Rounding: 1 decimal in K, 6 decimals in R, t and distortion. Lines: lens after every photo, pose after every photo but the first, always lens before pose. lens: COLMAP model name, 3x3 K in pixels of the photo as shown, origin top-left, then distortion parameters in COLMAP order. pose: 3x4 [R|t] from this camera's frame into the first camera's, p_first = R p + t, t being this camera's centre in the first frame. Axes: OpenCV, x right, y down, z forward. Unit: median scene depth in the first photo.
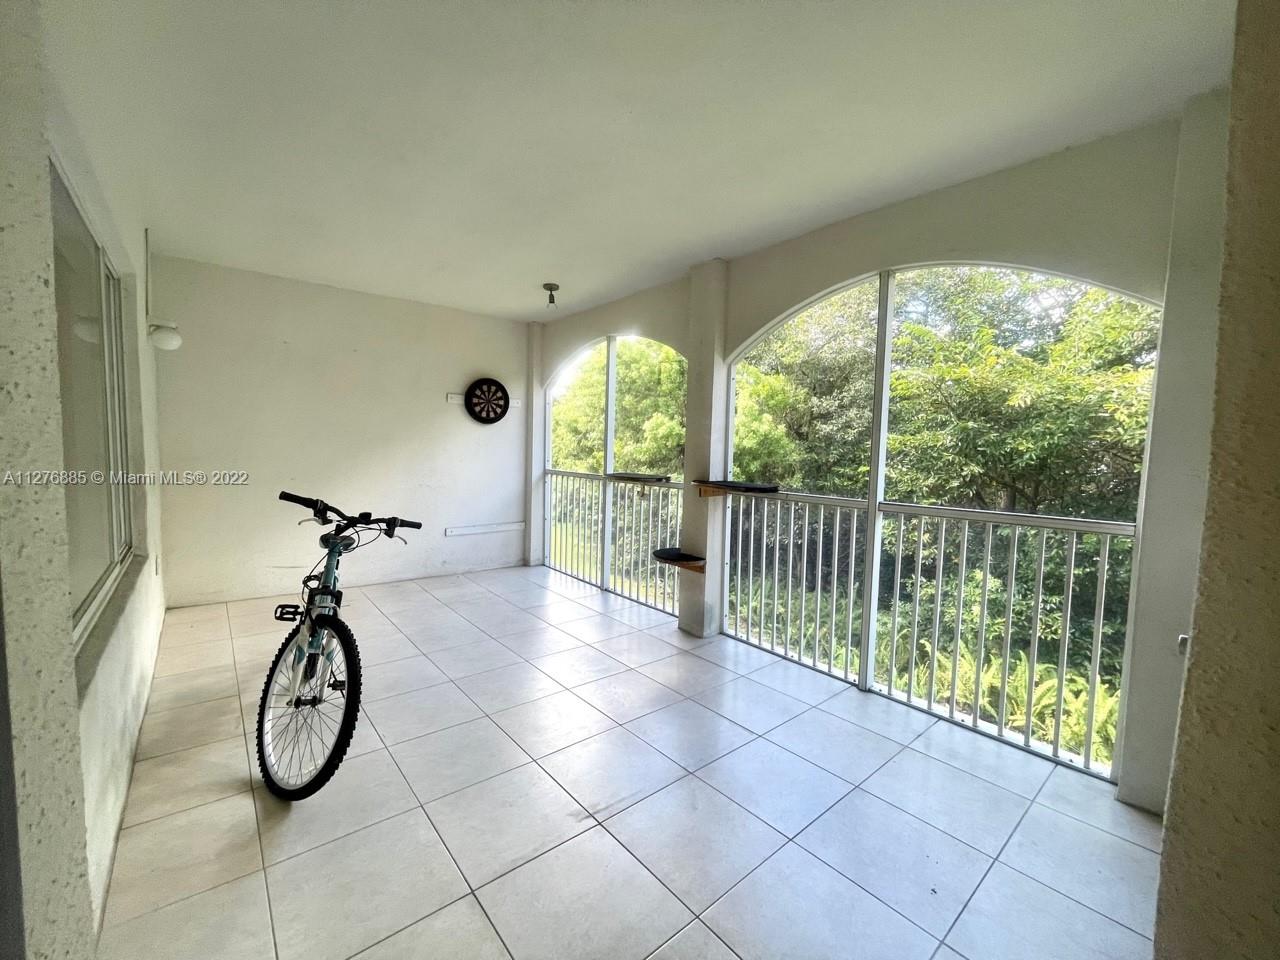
lens RADIAL K [[516.0, 0, 633.0], [0, 516.0, 478.3], [0, 0, 1]] dist [-0.002057, 0.000590]
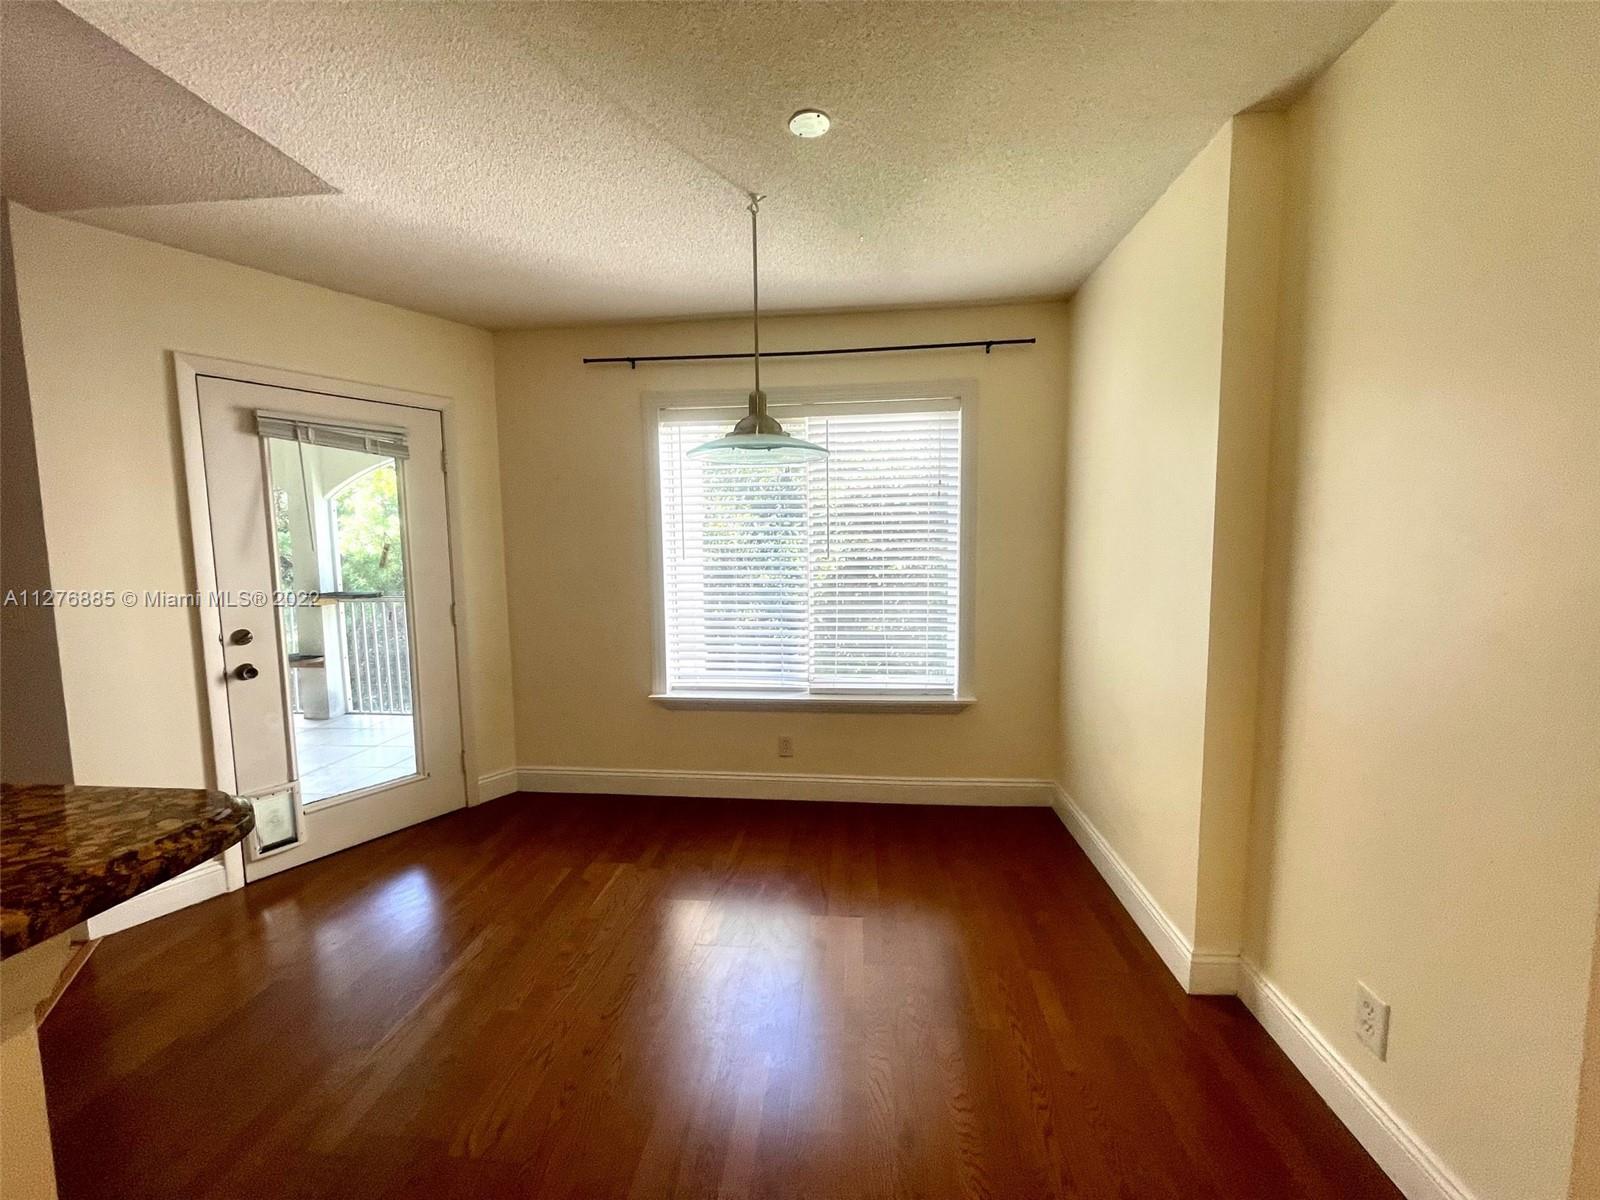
lens RADIAL K [[645.1, 0, 803.5], [0, 645.1, 595.8], [0, 0, 1]] dist [-0.002057, 0.000590]
pose [[0.706971, -0.095503, 0.700765, -0.115483], [0.077240, 0.995340, 0.057726, 0.012186], [-0.703012, 0.013316, 0.711053, -0.904572]]
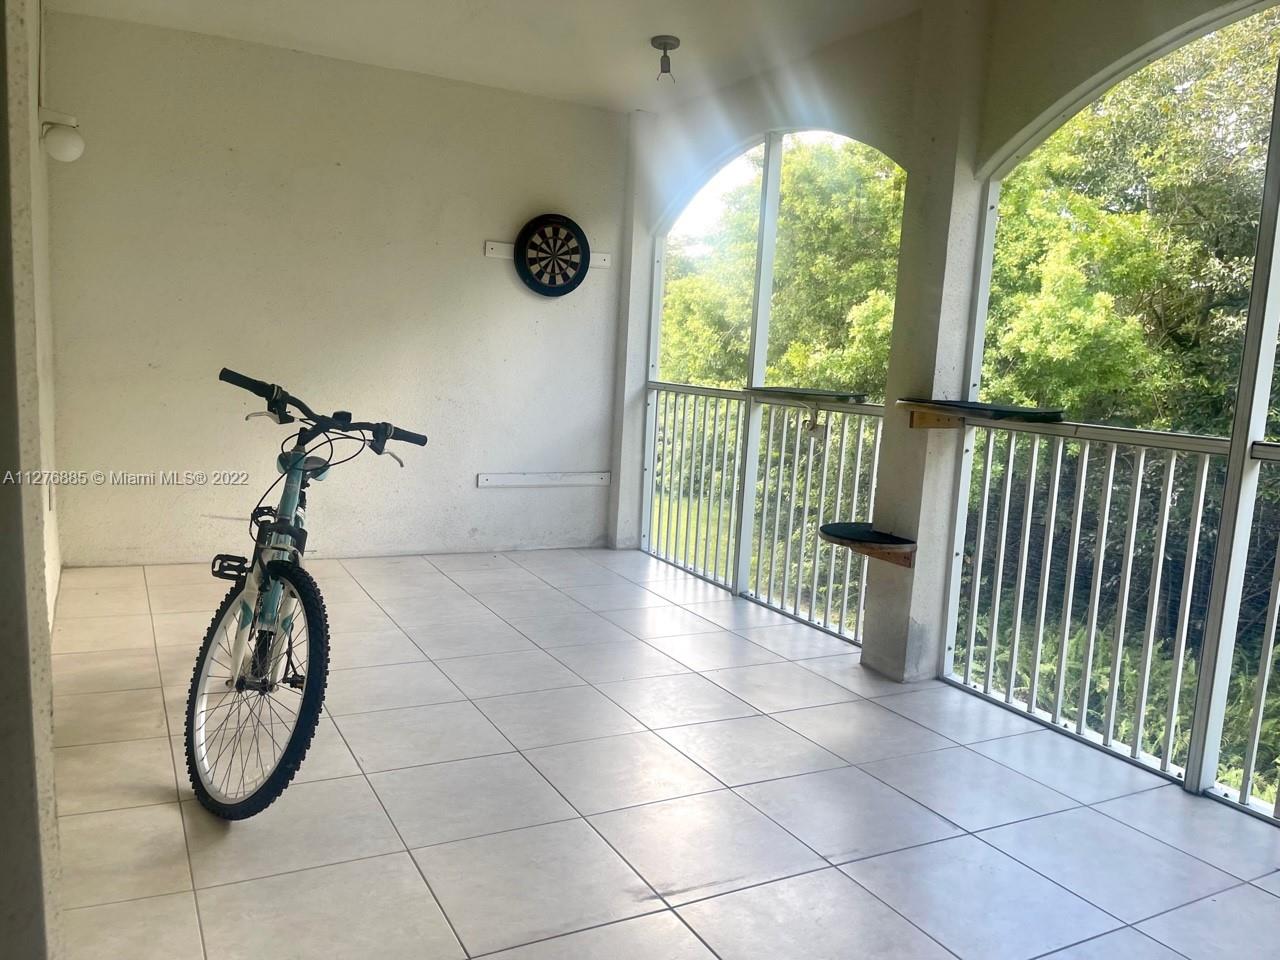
lens RADIAL K [[976.6, 0, 638.9], [0, 976.6, 485.6], [0, 0, 1]] dist [0.062072, -0.072402]
pose [[0.979145, 0.053373, -0.196029, 0.053298], [-0.040568, 0.996807, 0.068769, 0.036579], [0.199074, -0.059382, 0.978184, -0.077837]]
